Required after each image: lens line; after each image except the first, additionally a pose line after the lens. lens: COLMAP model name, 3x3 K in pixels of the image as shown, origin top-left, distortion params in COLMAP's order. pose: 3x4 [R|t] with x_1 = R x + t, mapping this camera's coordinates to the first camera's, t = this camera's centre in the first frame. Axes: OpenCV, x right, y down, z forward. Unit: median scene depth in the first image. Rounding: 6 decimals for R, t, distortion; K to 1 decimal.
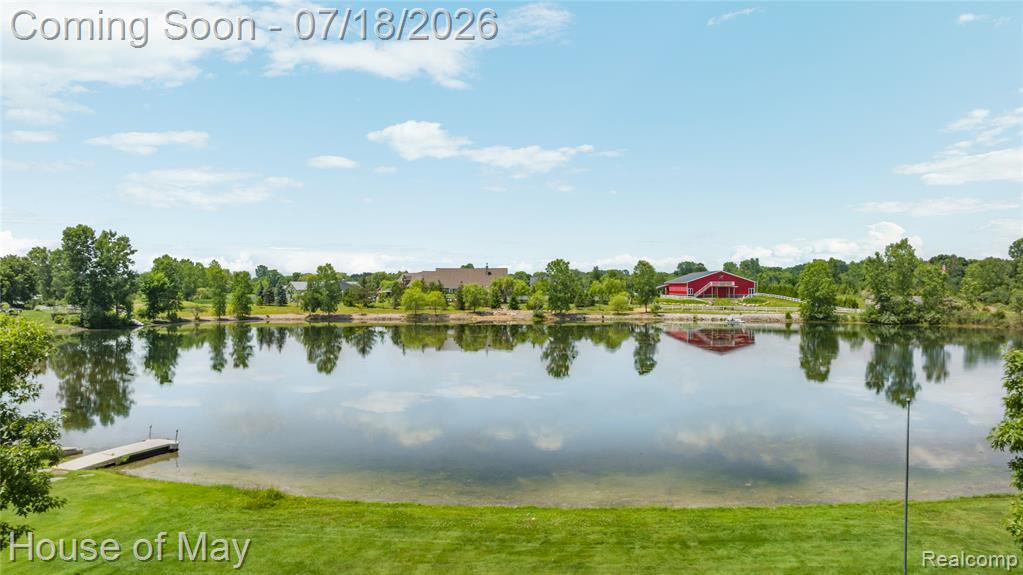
lens RADIAL K [[733.5, 0, 511.5], [0, 733.5, 287.5], [0, 0, 1]] dist [-0.014209, -0.001642]
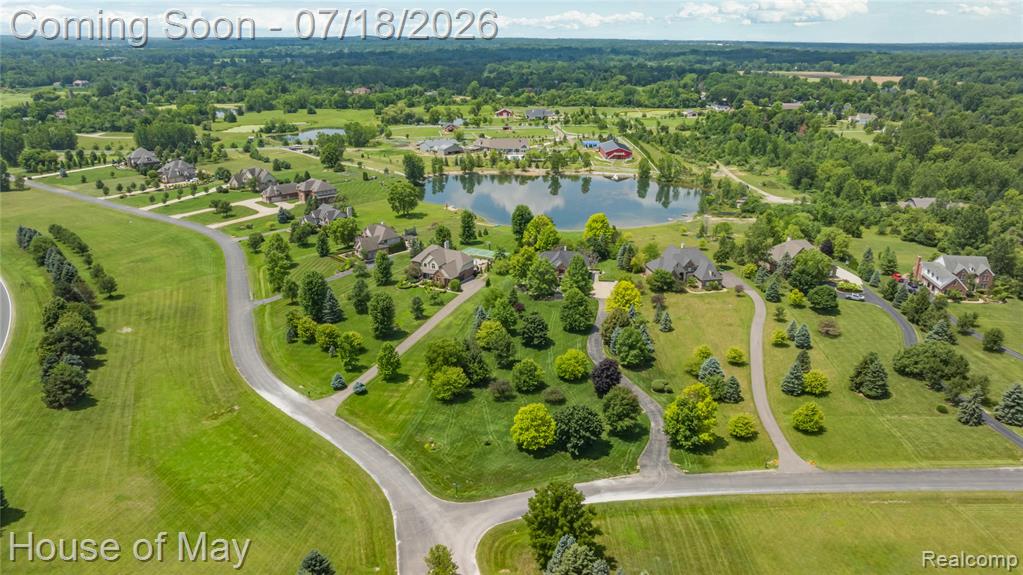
lens RADIAL K [[733.5, 0, 511.5], [0, 733.5, 287.5], [0, 0, 1]] dist [-0.014209, -0.001642]
pose [[0.997197, -0.012824, 0.073715, -0.301178], [-0.012284, 0.943774, 0.330363, -0.454294], [-0.073807, -0.330342, 0.940971, -1.691354]]
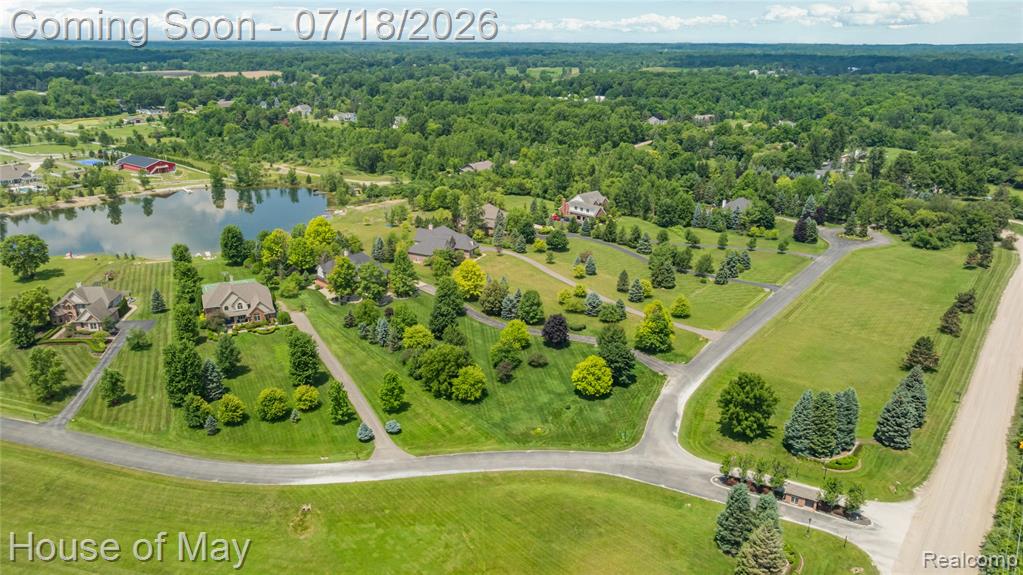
lens RADIAL K [[702.5, 0, 511.5], [0, 702.5, 287.5], [0, 0, 1]] dist [0.044387, -0.001353]
pose [[0.583124, -0.270046, 0.766186, -1.001456], [-0.001914, 0.942675, 0.333707, -0.449479], [-0.812381, -0.196059, 0.549180, -1.338348]]
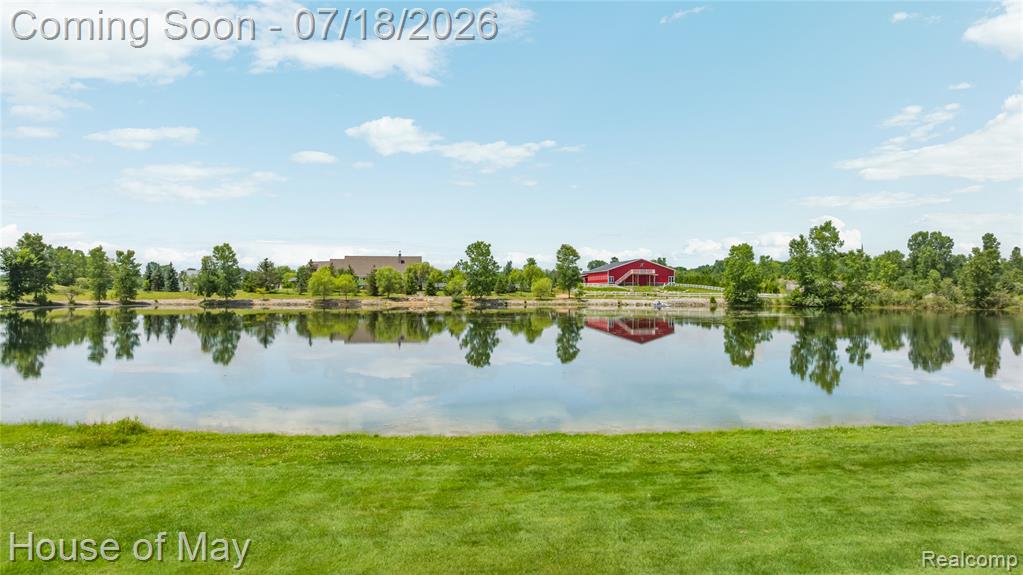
lens RADIAL K [[733.5, 0, 511.5], [0, 733.5, 287.5], [0, 0, 1]] dist [-0.014209, -0.001642]
pose [[0.991985, 0.003366, 0.126309, -0.013313], [-0.002703, 0.999982, -0.005419, 0.025491], [-0.126324, 0.005034, 0.991976, 0.054544]]
